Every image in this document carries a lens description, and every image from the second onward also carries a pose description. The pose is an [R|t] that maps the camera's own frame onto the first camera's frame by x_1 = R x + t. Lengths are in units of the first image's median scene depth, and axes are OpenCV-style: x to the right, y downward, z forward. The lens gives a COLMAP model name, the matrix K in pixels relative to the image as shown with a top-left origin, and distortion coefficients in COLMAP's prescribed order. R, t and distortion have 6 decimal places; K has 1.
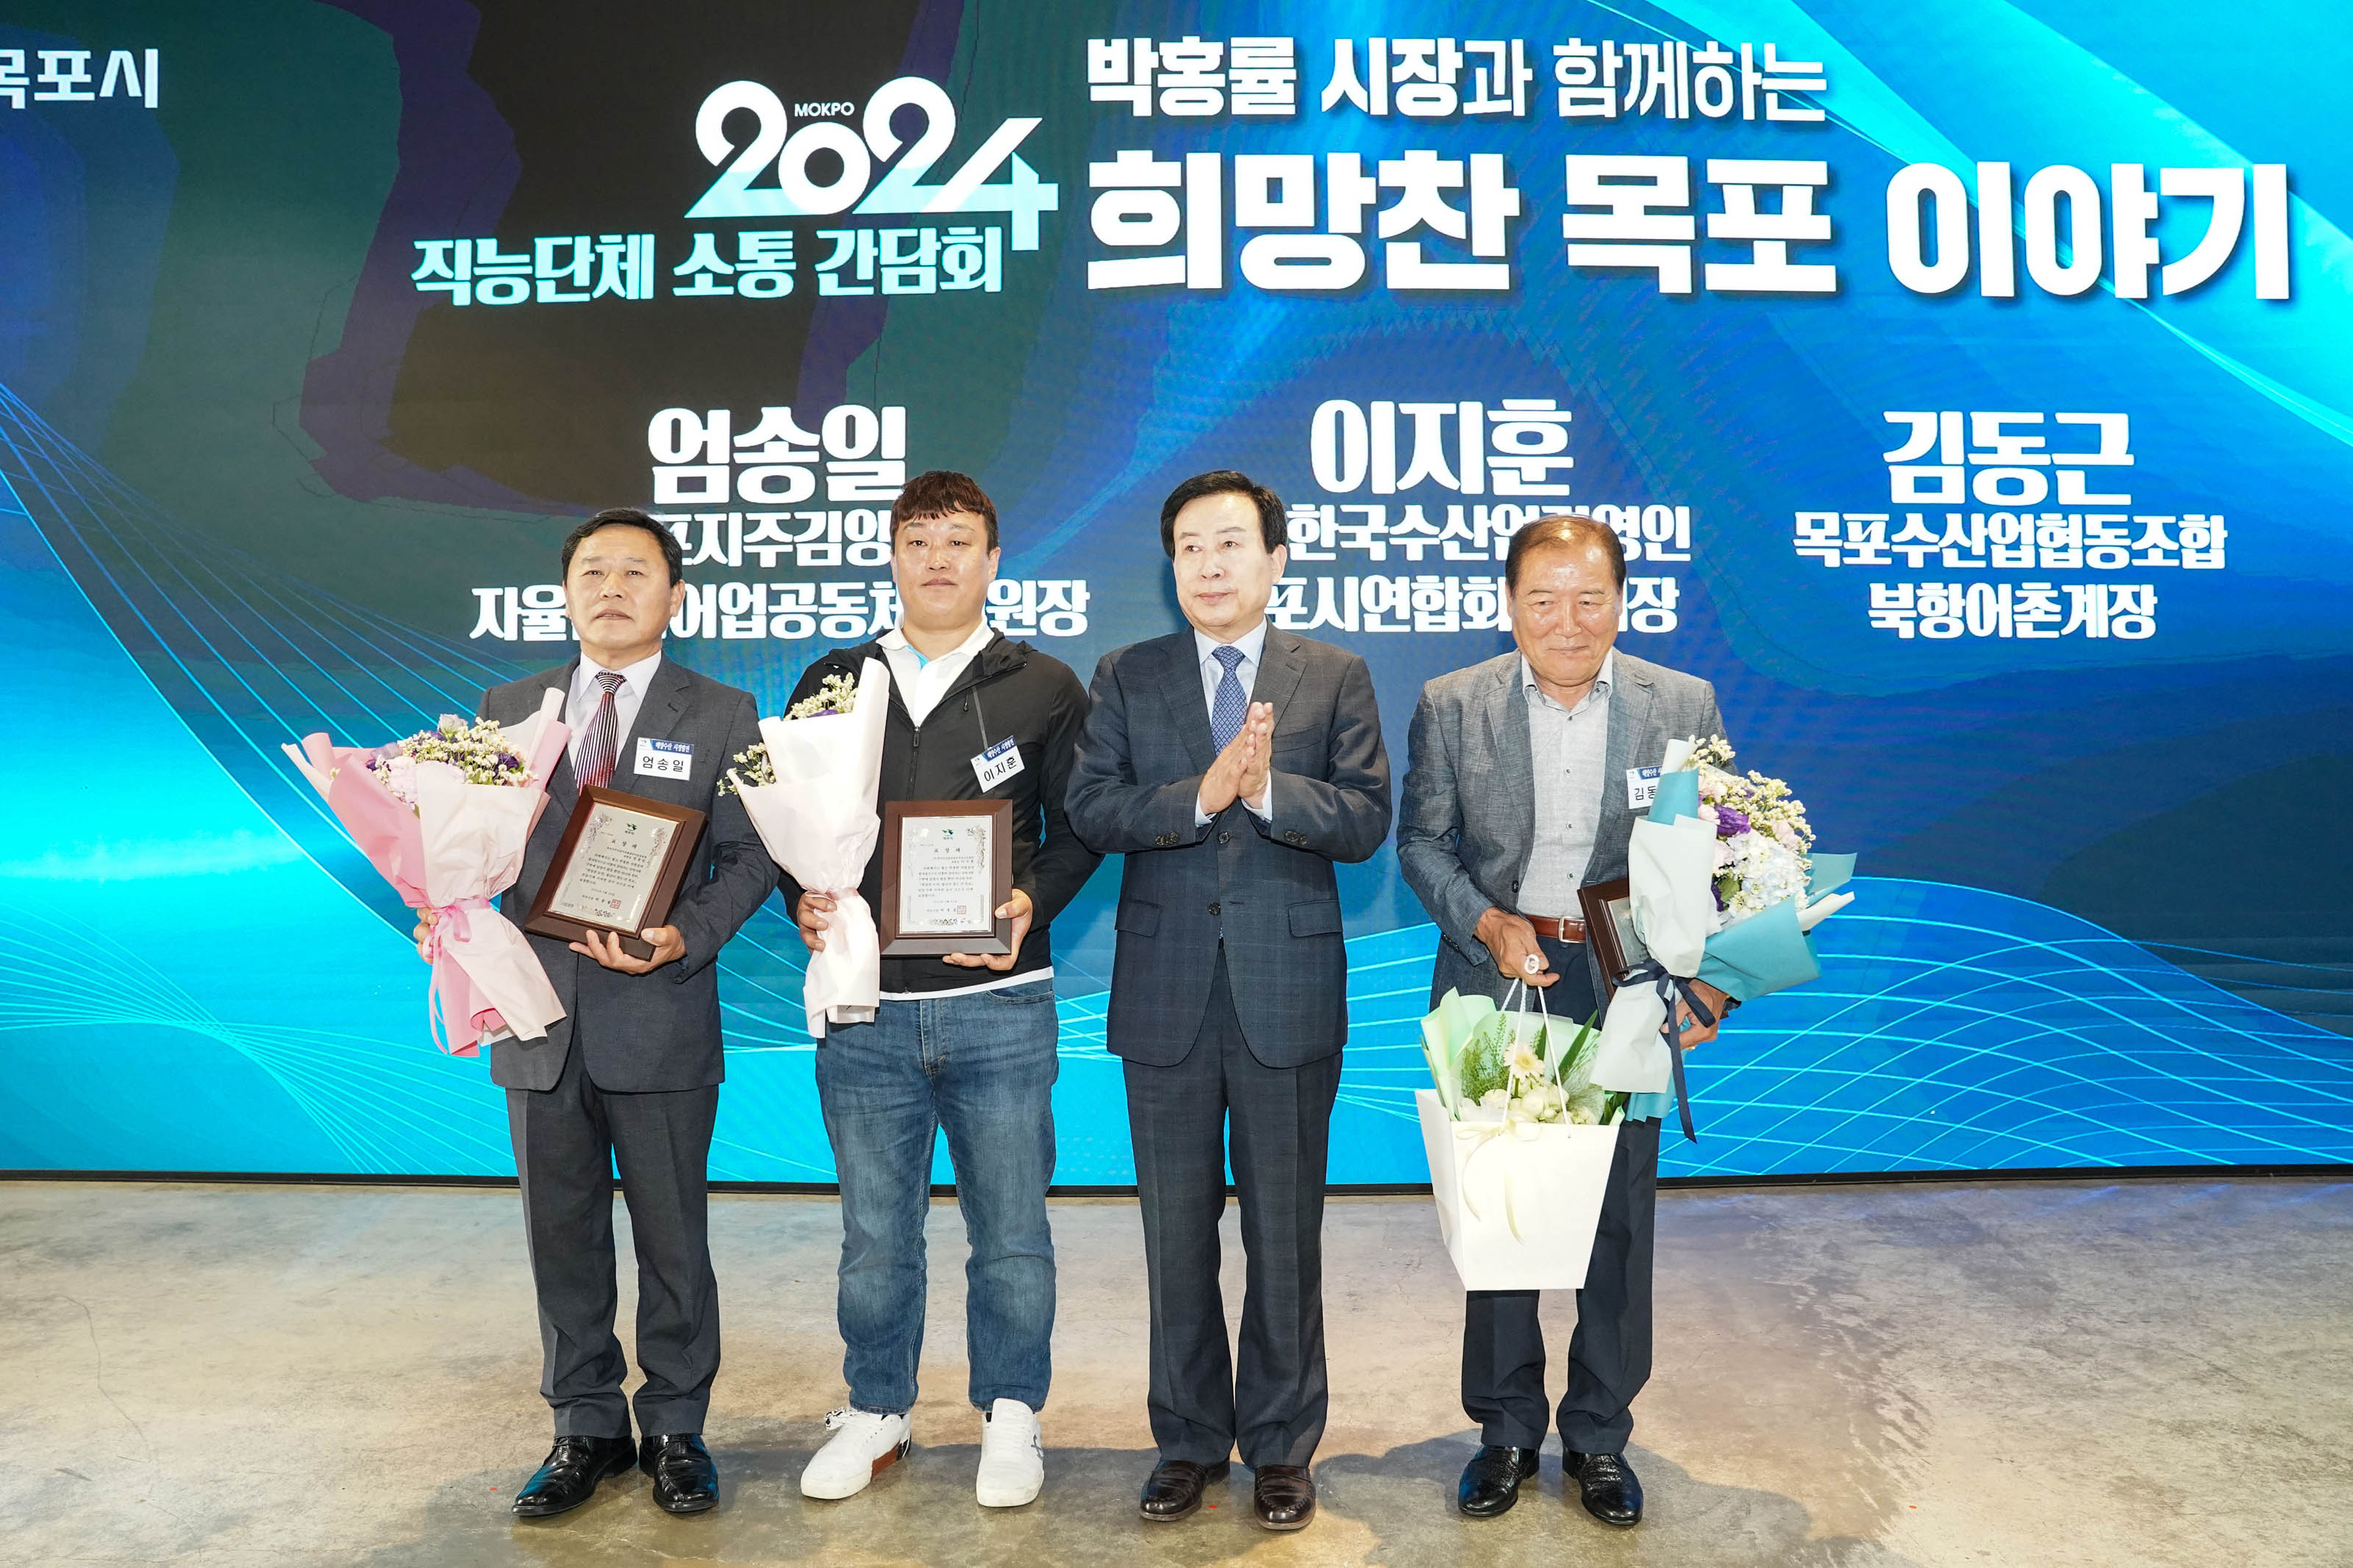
lens RADIAL K [[1693.5, 0, 1152.8], [0, 1693.5, 792.0], [0, 0, 1]] dist [-0.096131, 0.064062]
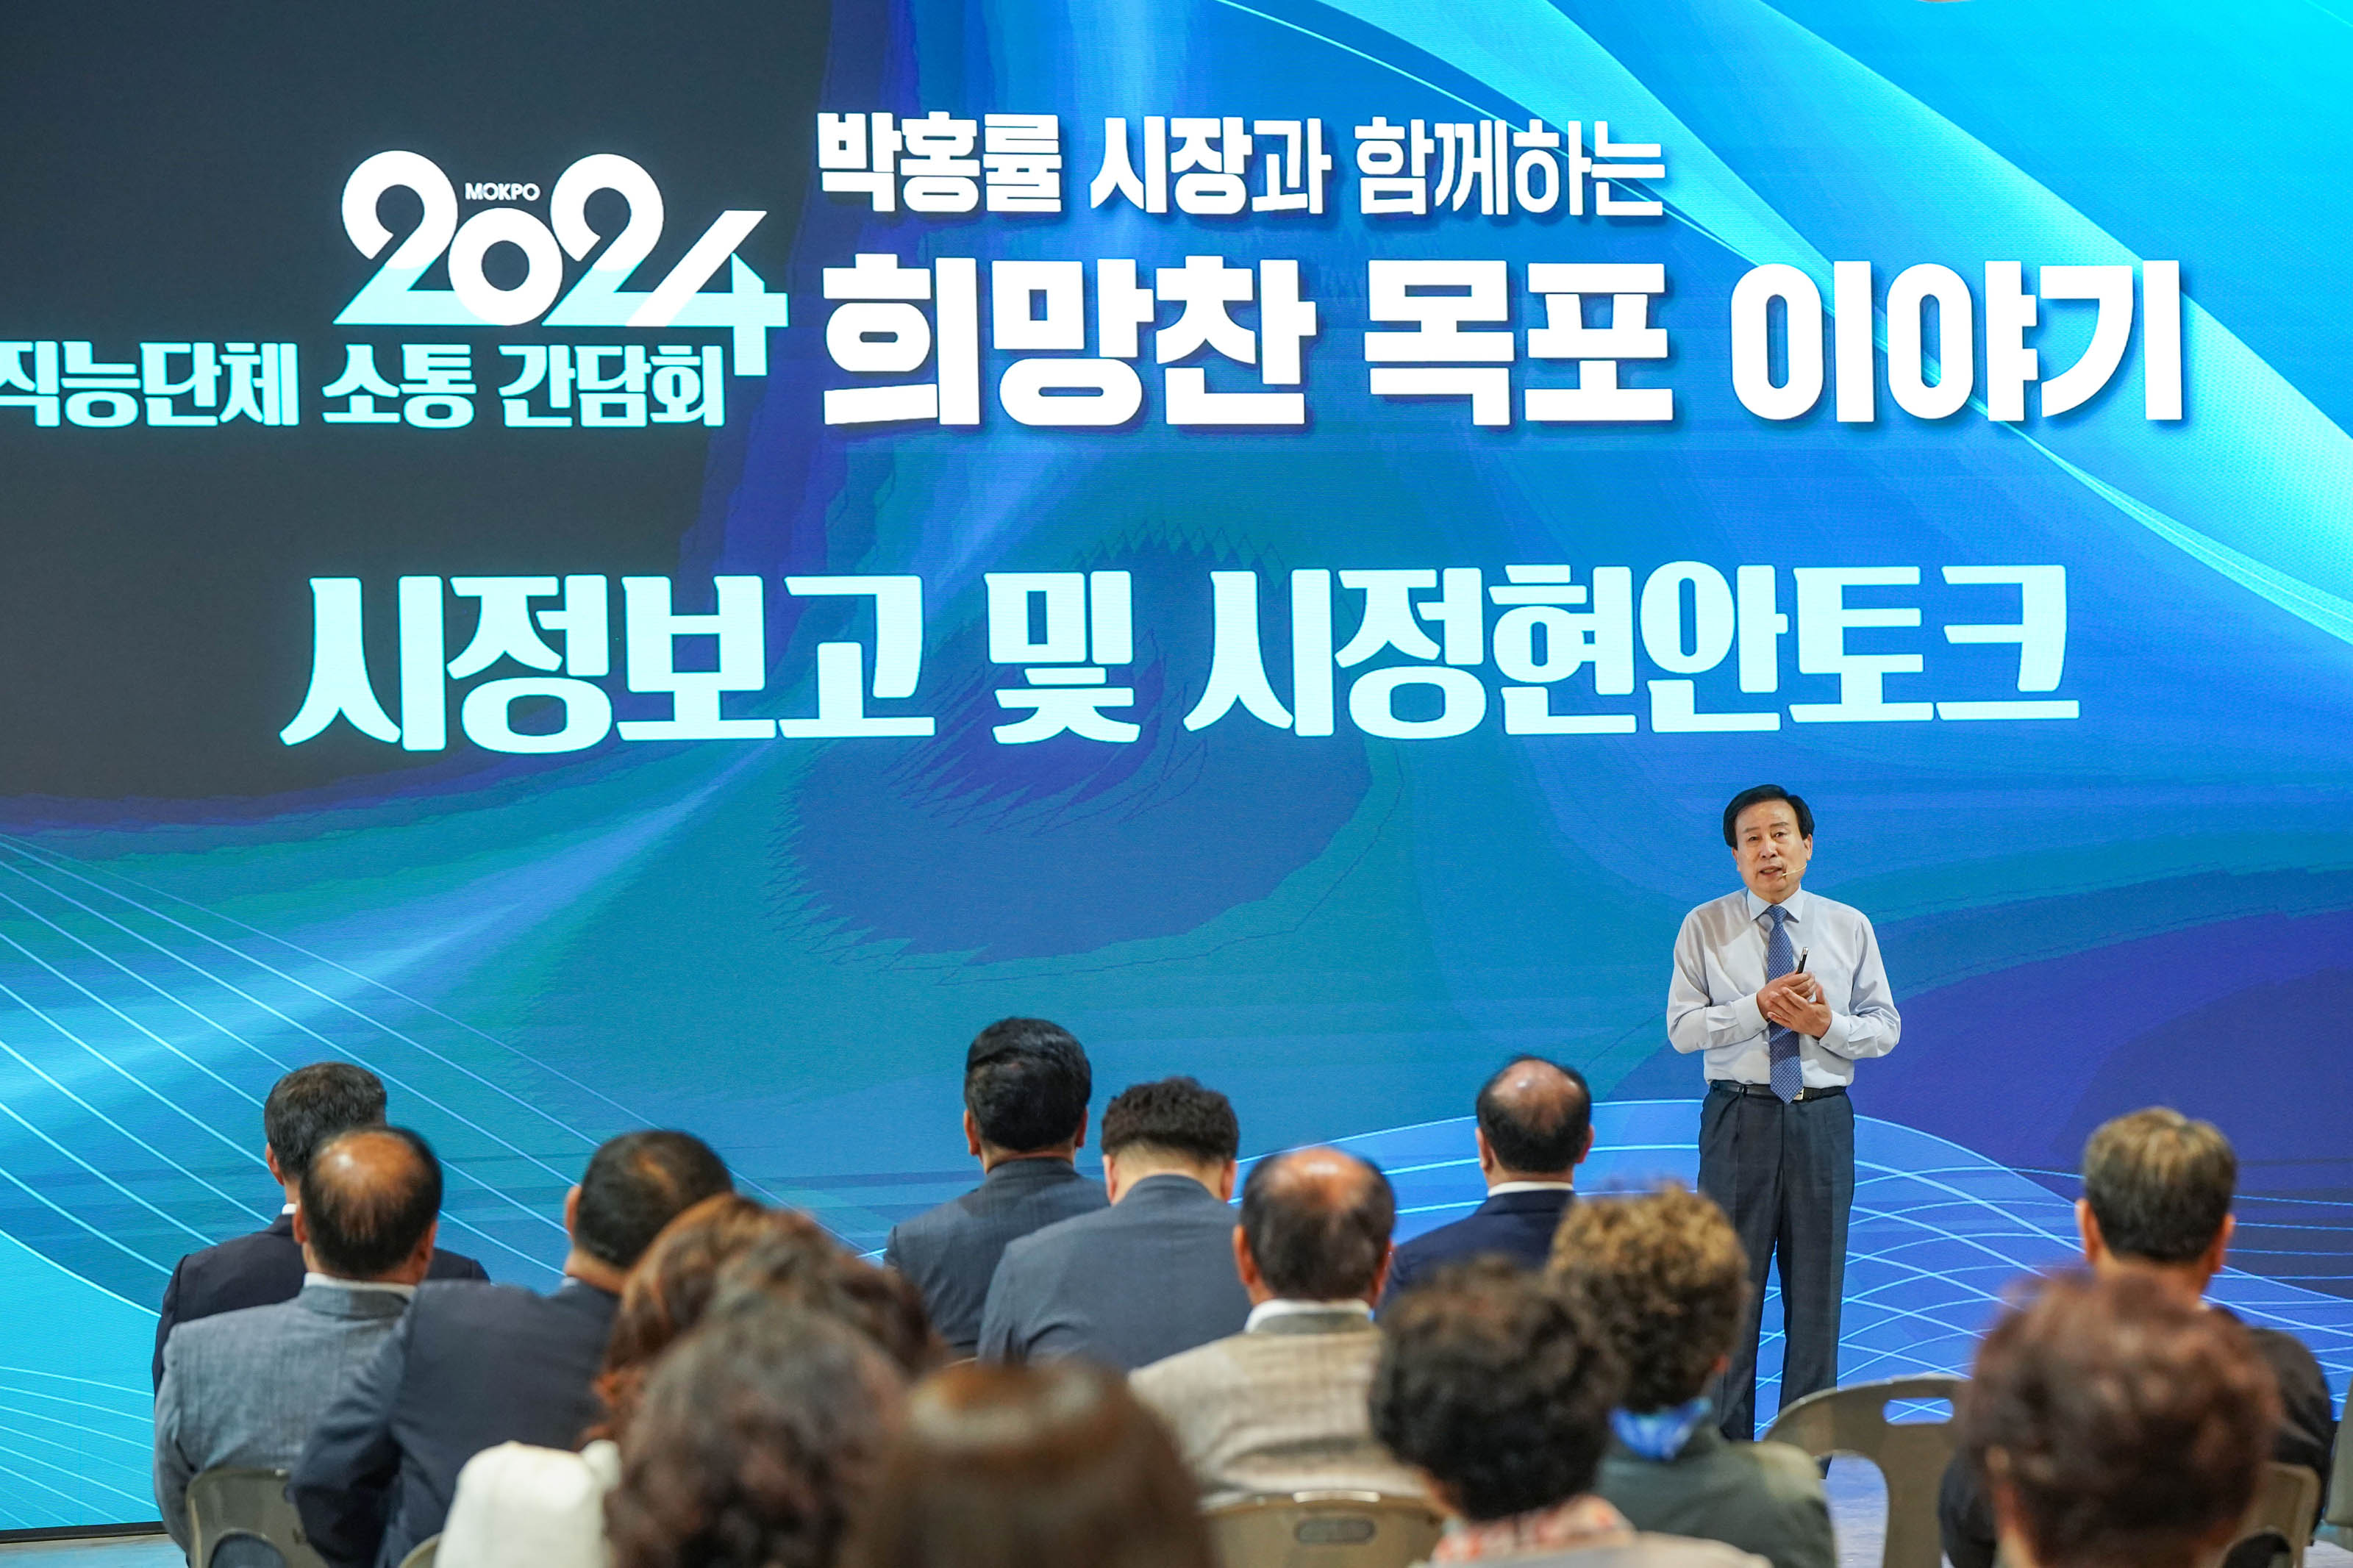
lens RADIAL K [[6921.5, 0, 1174.9], [0, 6921.5, 784.8], [0, 0, 1]] dist [0.287497, 0.000000]
pose [[0.959024, -0.009714, 0.283159, -0.848758], [0.007960, 0.999941, 0.007346, -0.142456], [-0.283214, -0.004791, 0.959045, -2.359483]]
